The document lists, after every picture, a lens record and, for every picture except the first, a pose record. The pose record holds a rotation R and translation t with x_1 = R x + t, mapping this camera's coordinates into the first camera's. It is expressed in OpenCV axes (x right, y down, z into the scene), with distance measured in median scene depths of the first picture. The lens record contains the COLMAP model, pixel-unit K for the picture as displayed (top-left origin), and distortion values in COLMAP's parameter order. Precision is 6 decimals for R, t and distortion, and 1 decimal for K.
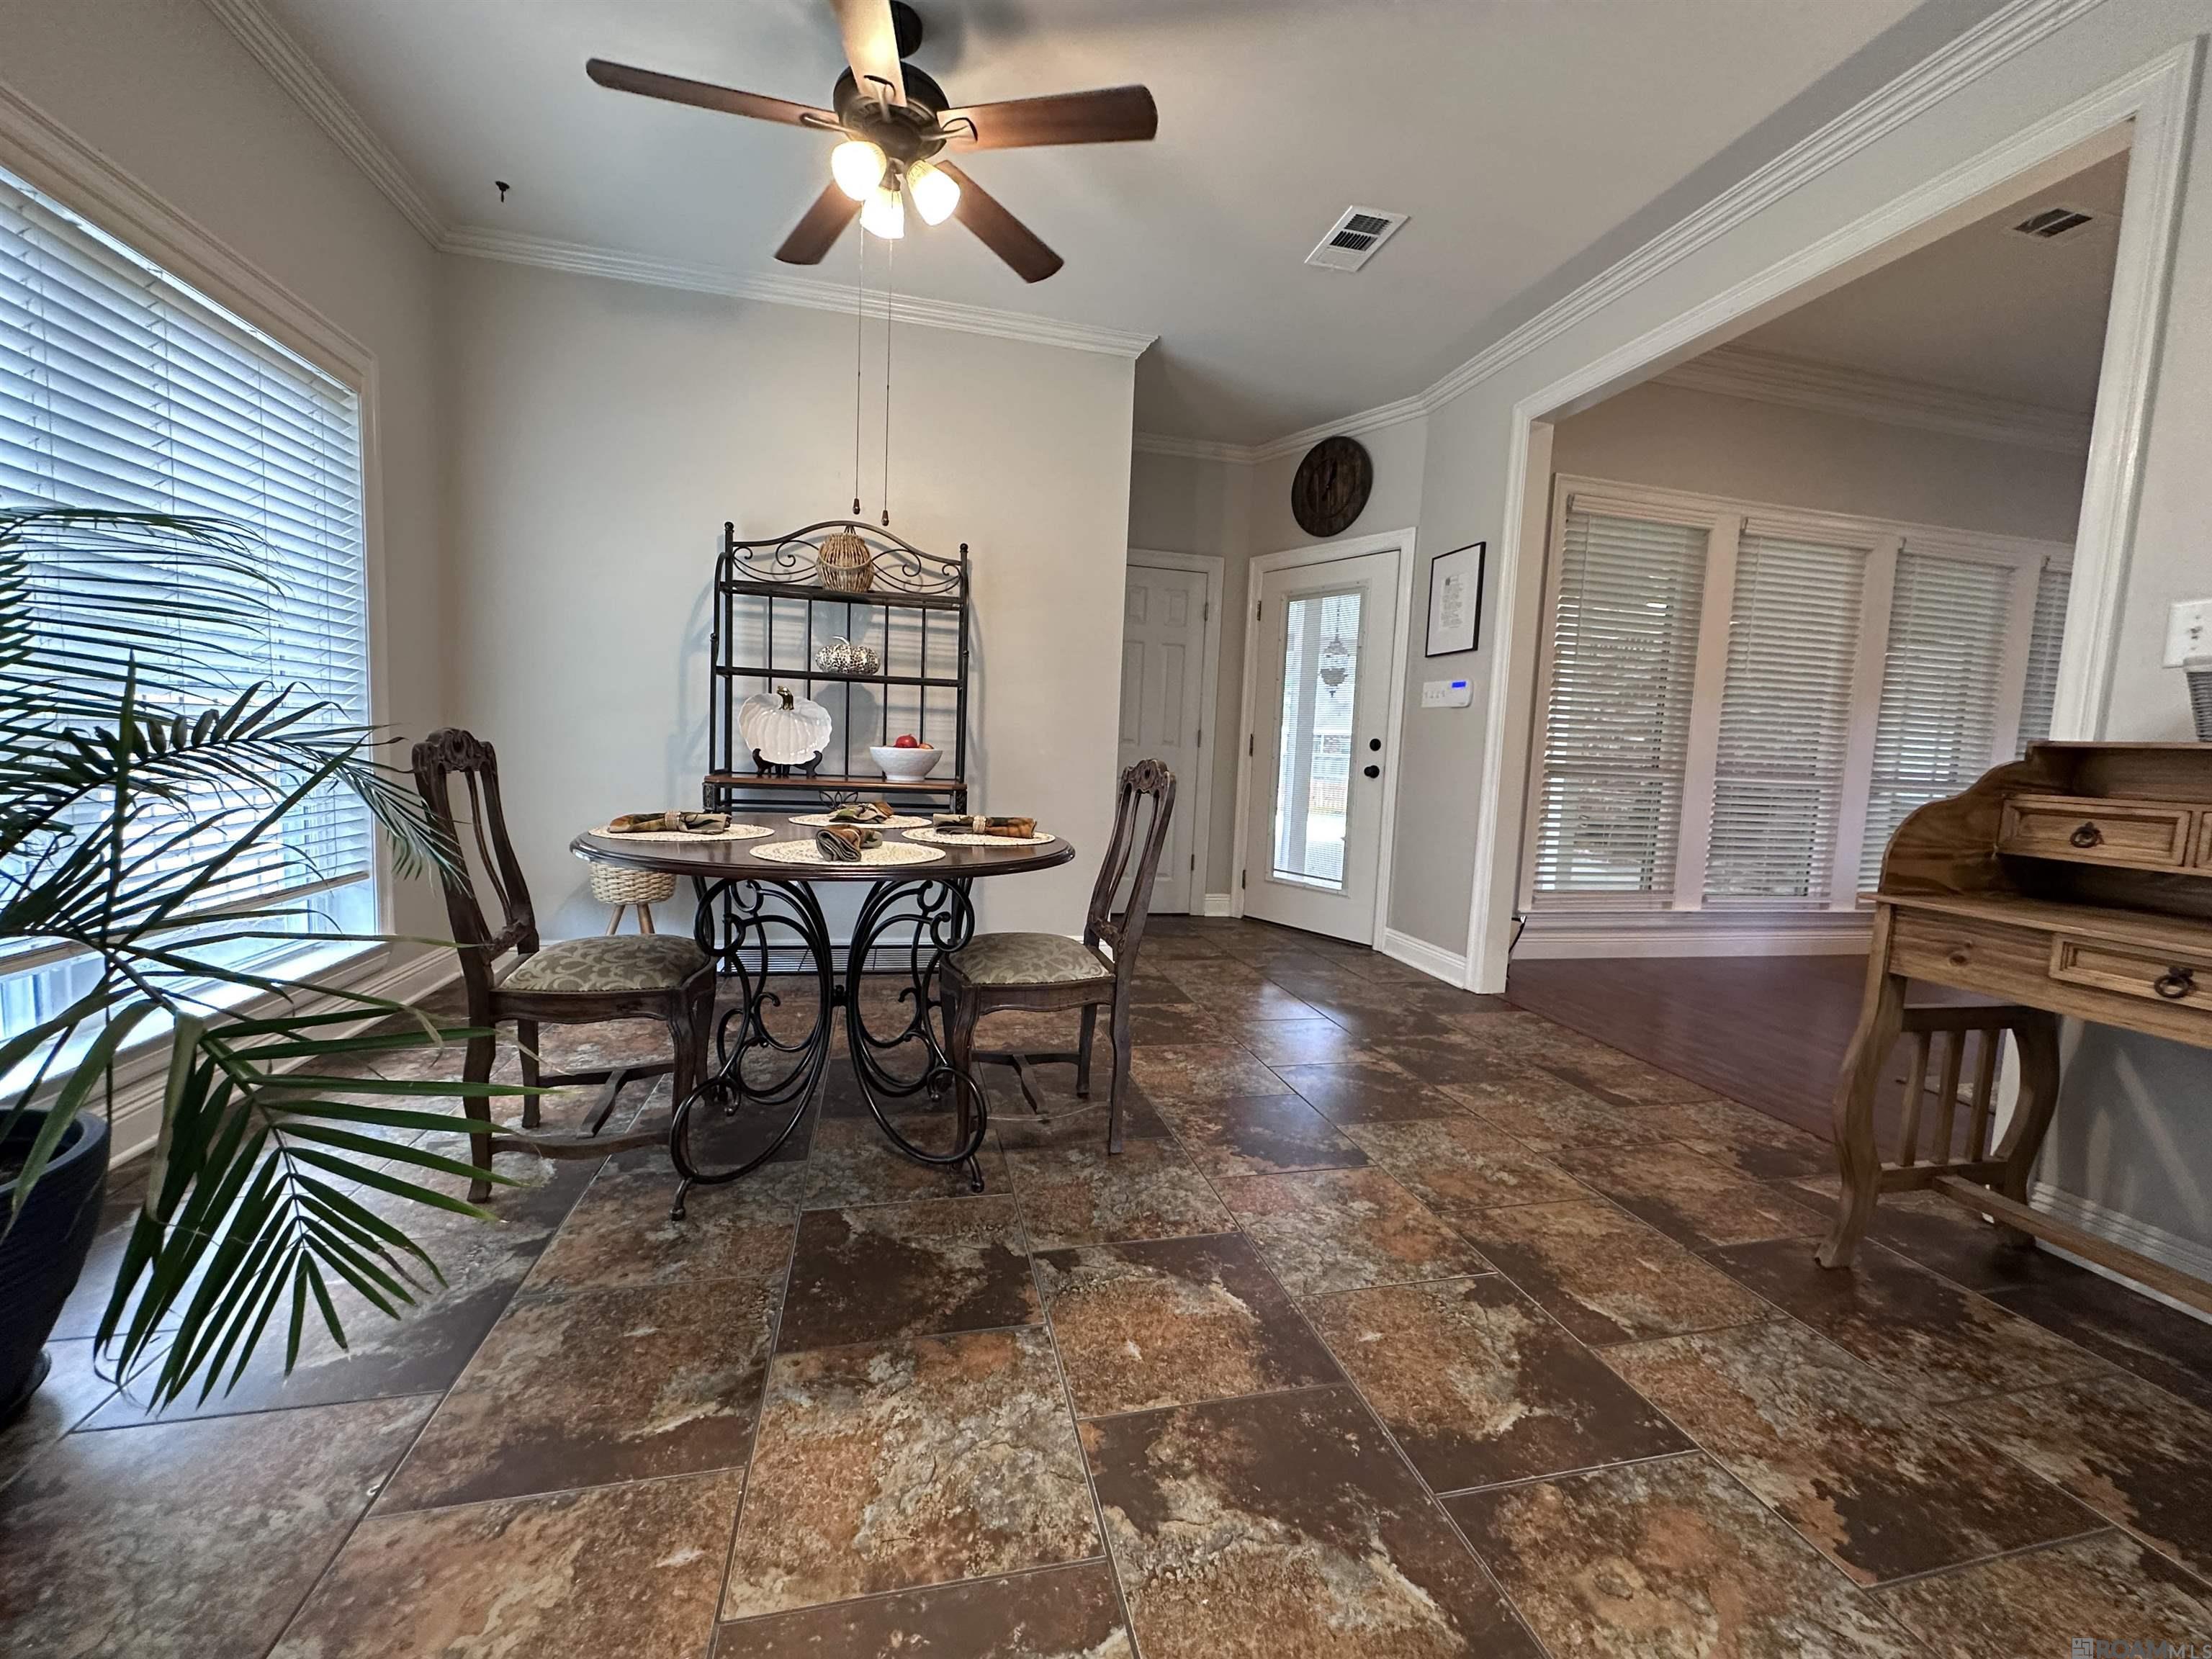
lens RADIAL K [[889.3, 0, 1111.0], [0, 889.3, 828.5], [0, 0, 1]] dist [-0.002910, -0.000148]
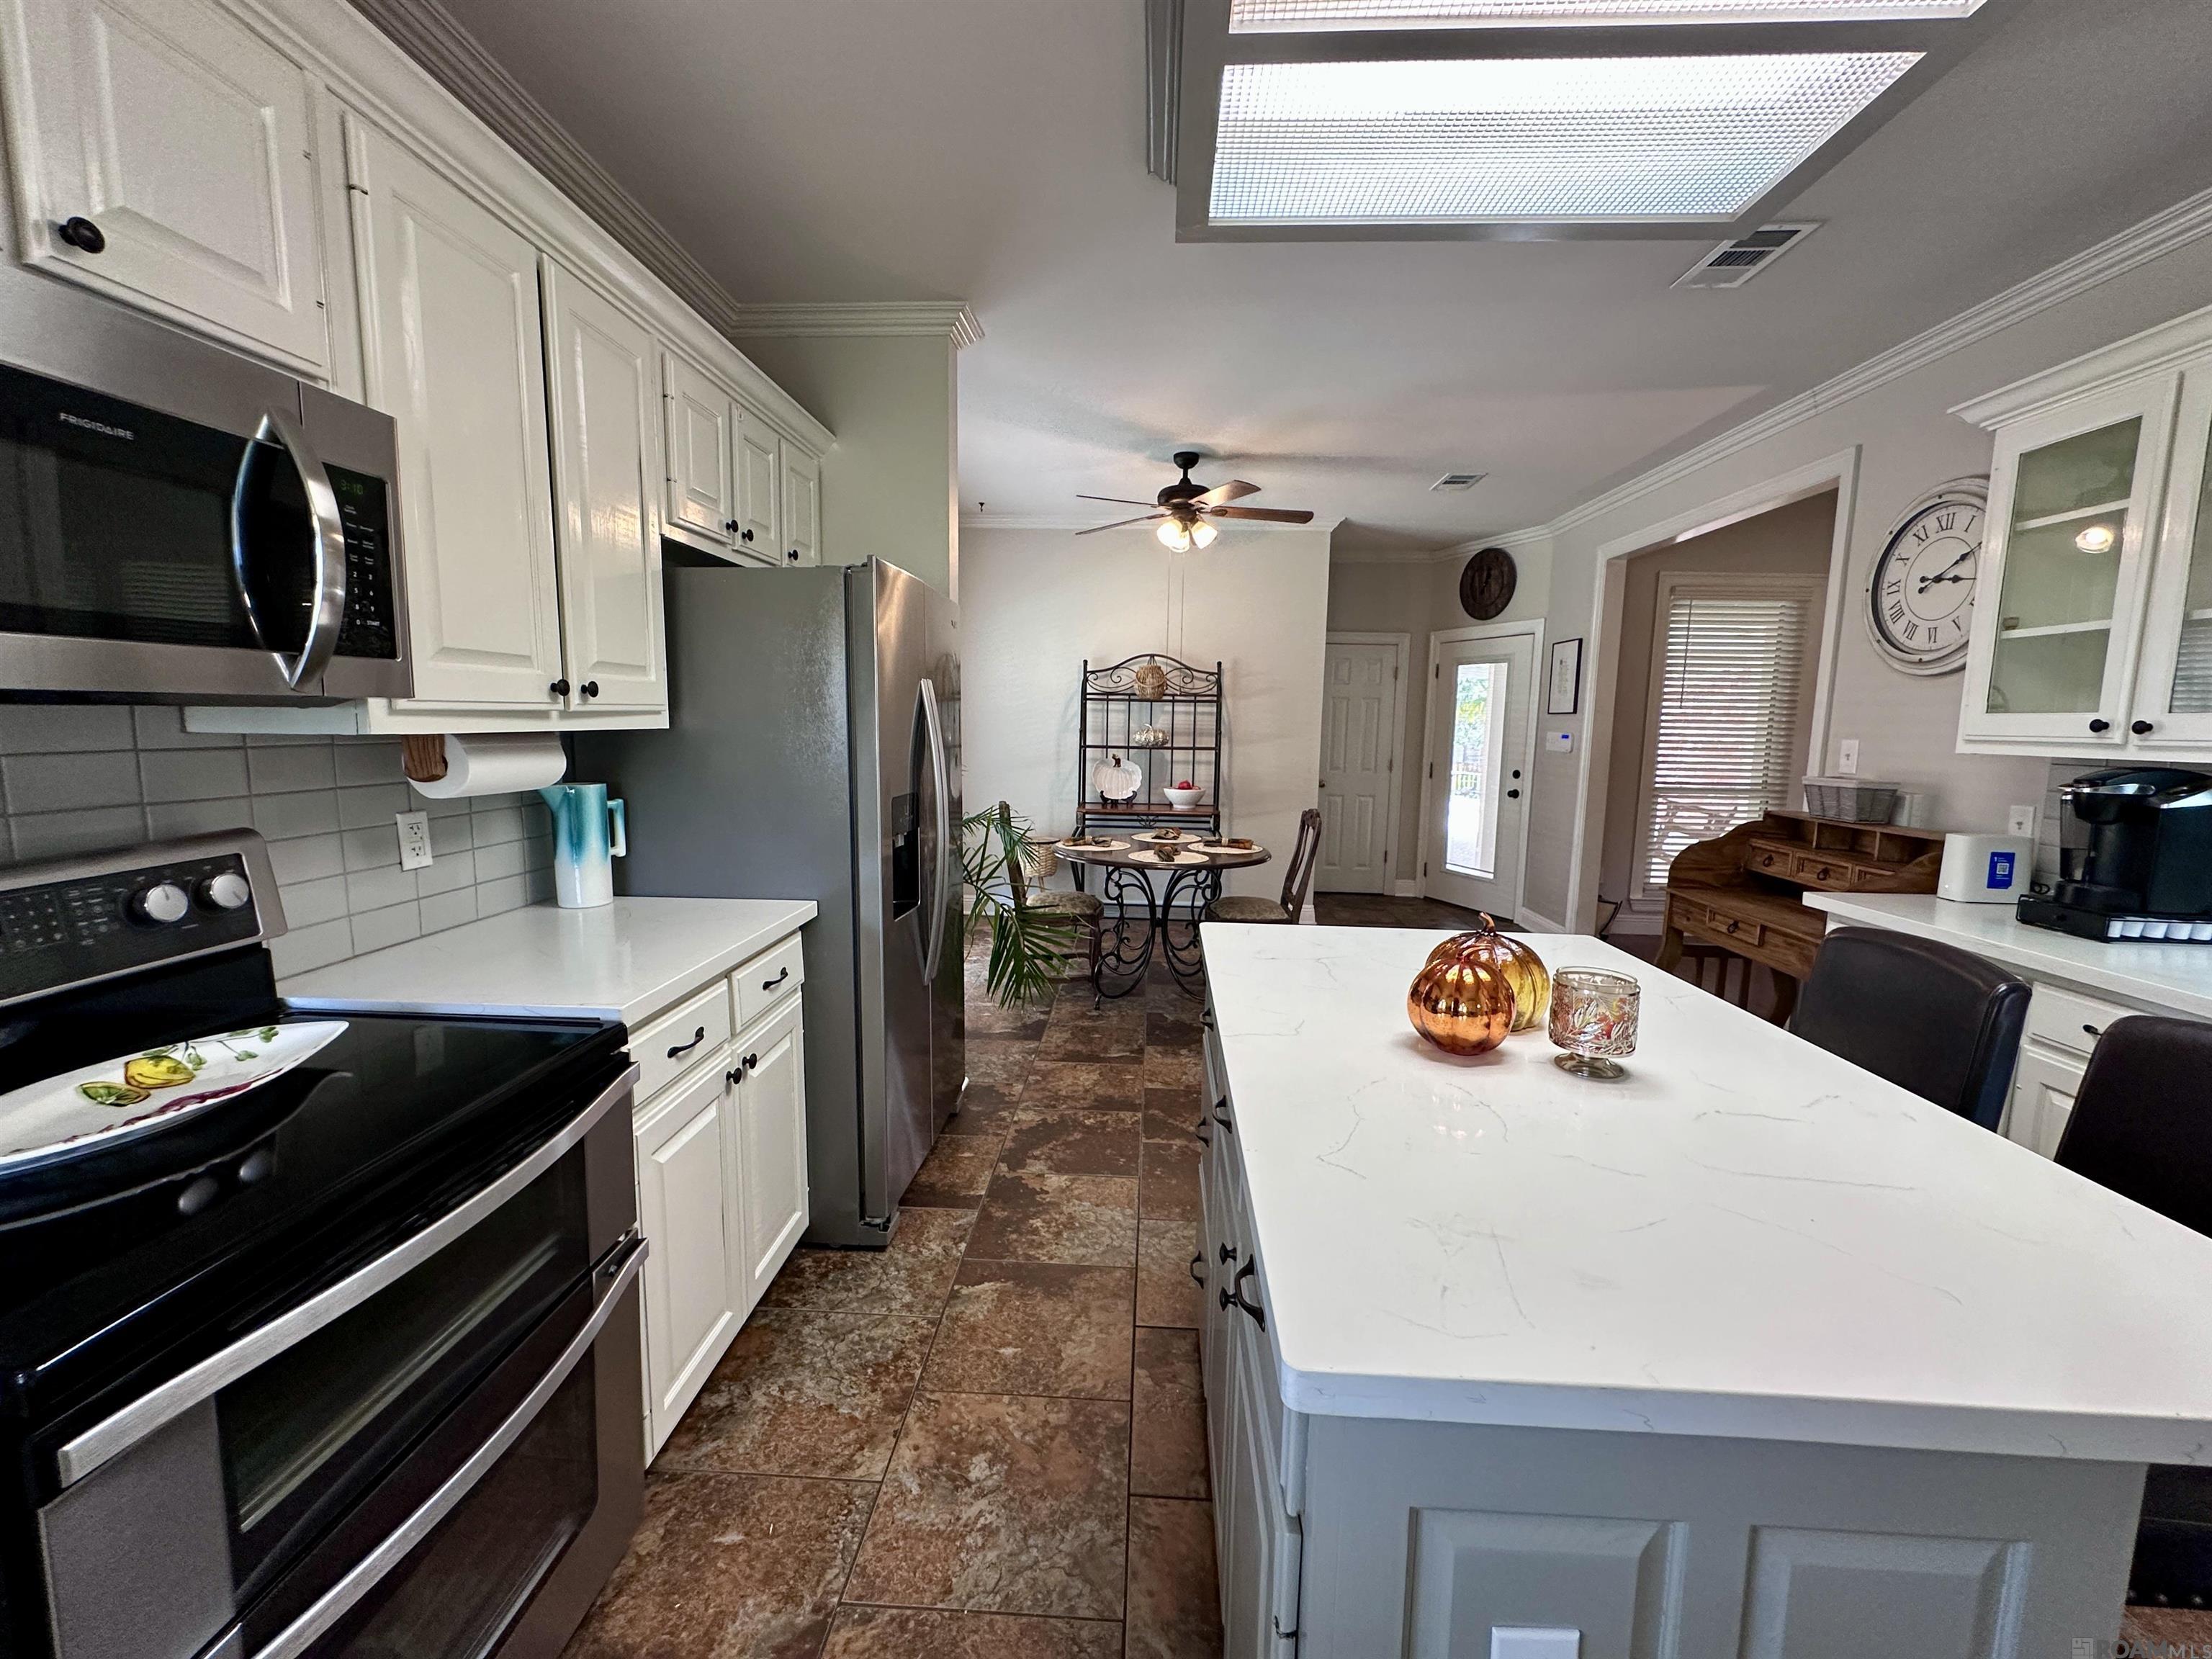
lens RADIAL K [[889.3, 0, 1111.0], [0, 889.3, 828.5], [0, 0, 1]] dist [-0.002910, -0.000148]
pose [[0.958853, 0.008538, -0.283776, 0.122203], [-0.002488, 0.999762, 0.021673, -0.054340], [0.283893, -0.020076, 0.958646, -0.698038]]
